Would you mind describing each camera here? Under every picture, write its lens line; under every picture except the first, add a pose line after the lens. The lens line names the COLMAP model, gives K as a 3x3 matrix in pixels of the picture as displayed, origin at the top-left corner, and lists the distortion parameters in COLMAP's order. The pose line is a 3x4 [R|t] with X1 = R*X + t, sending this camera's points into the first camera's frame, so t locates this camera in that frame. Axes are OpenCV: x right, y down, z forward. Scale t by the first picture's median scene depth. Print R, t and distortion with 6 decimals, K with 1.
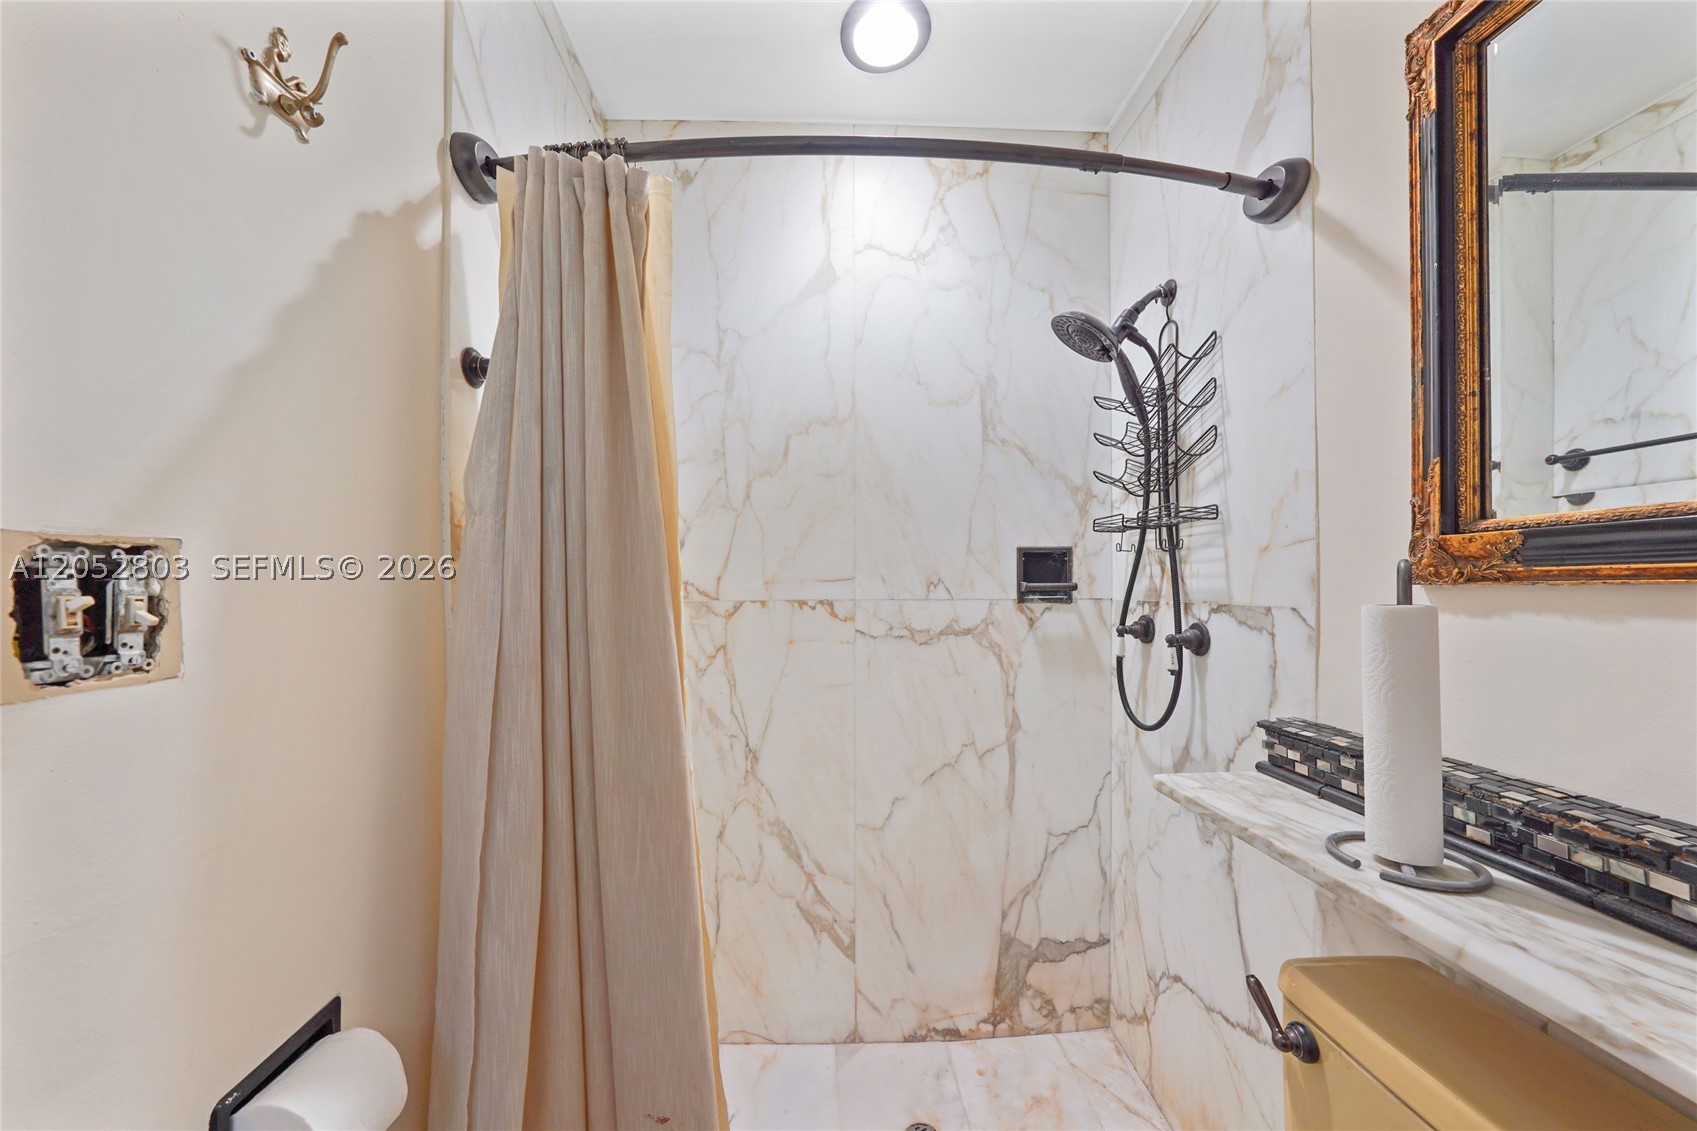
lens RADIAL K [[601.2, 0, 843.4], [0, 601.2, 587.8], [0, 0, 1]] dist [-0.024642, 0.005124]
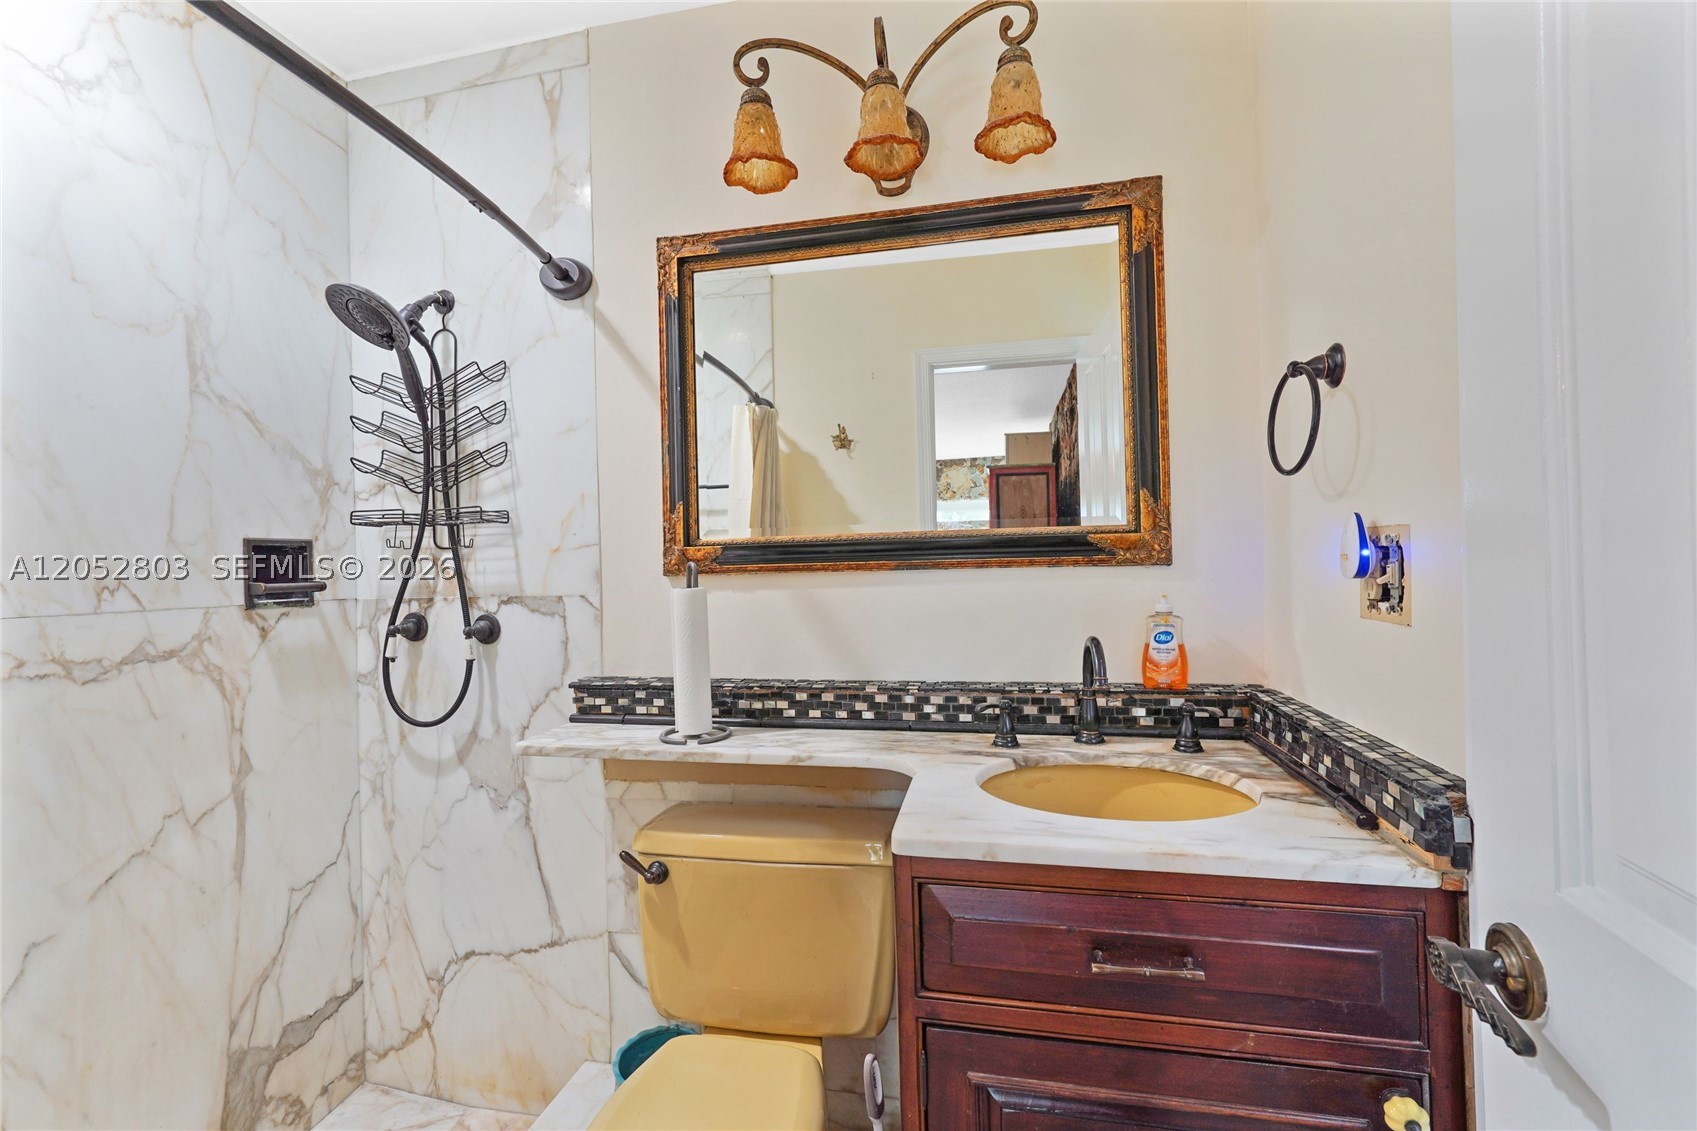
lens RADIAL K [[698.5, 0, 848.5], [0, 698.5, 565.5], [0, 0, 1]] dist [-0.000729, 0.000187]
pose [[0.252278, -0.003344, 0.967649, -0.440470], [0.027964, 0.999602, -0.003837, -0.007755], [-0.967251, 0.028027, 0.252271, 0.013500]]
